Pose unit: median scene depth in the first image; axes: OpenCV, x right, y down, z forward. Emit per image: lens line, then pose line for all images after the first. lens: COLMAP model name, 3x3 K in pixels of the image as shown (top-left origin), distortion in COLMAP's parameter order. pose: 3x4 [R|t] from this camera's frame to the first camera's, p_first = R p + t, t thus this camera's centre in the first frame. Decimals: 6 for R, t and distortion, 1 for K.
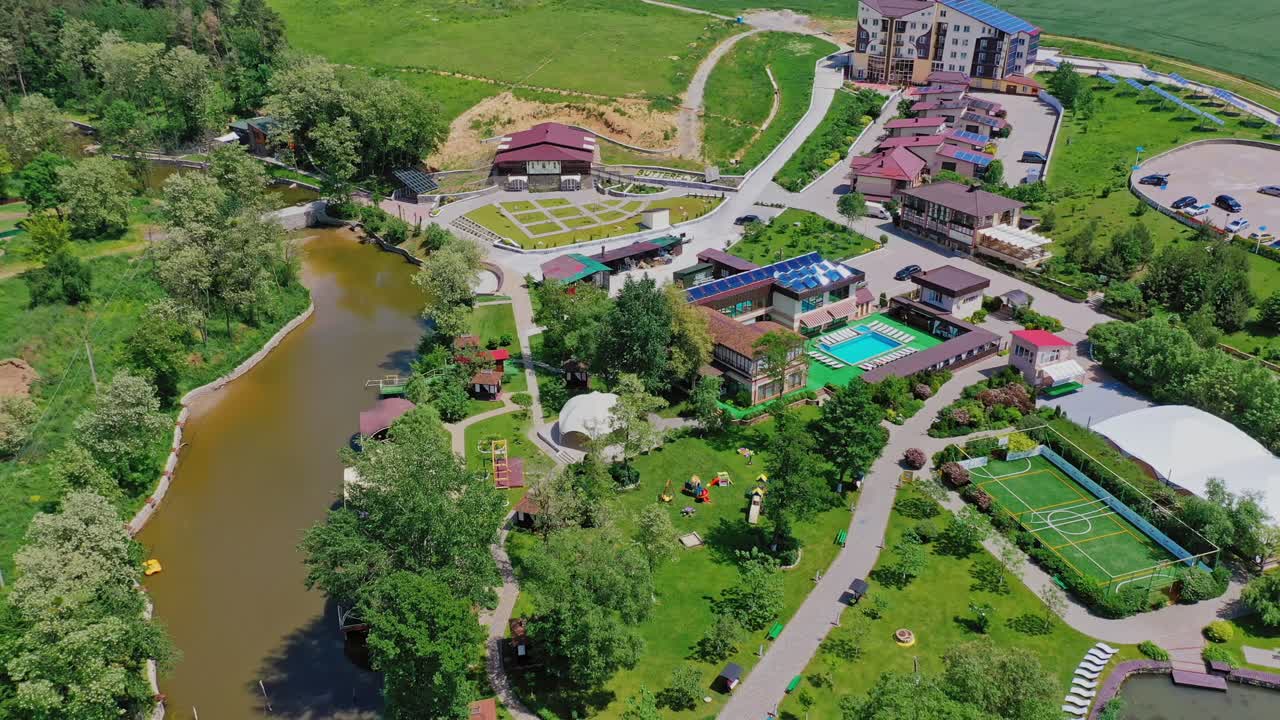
lens RADIAL K [[992.2, 0, 640.0], [0, 992.2, 360.0], [0, 0, 1]] dist [0.000740, 0.002387]
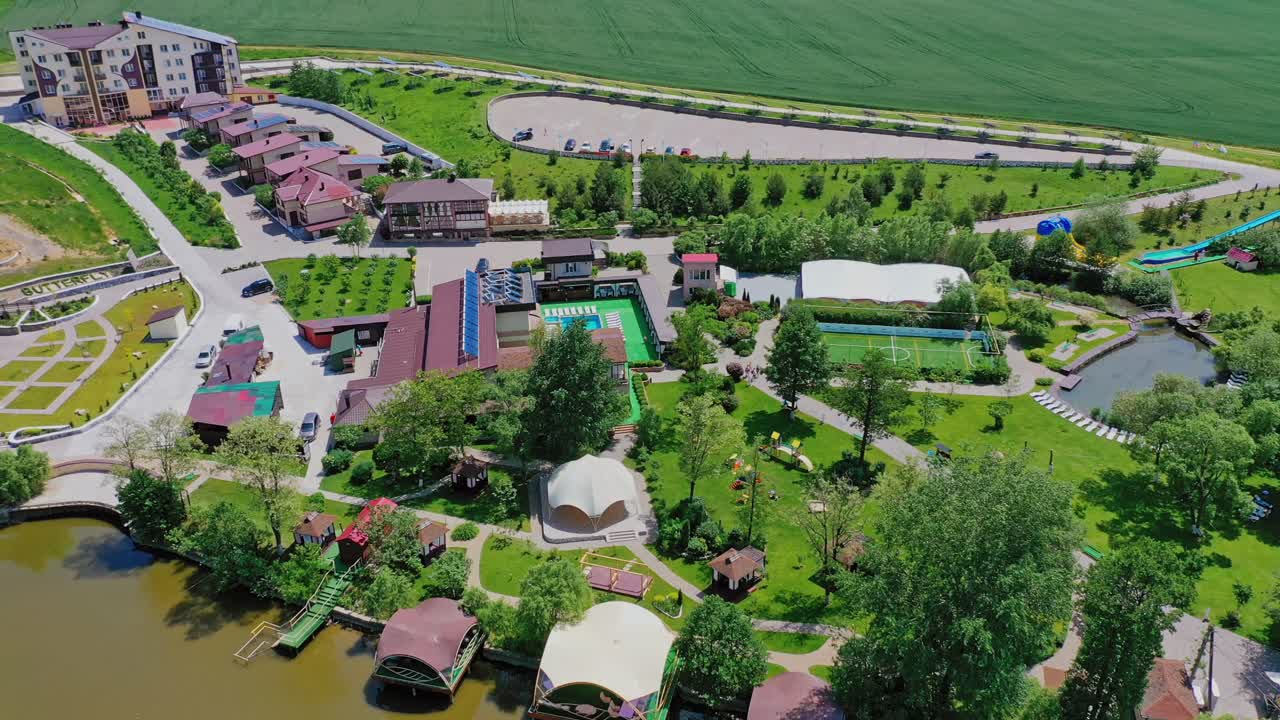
lens RADIAL K [[992.2, 0, 640.0], [0, 992.2, 360.0], [0, 0, 1]] dist [0.000740, 0.002387]
pose [[0.475156, -0.393009, 0.787255, -0.298858], [0.402832, 0.892600, 0.202465, -0.089654], [-0.782274, 0.220929, 0.582441, 0.197557]]
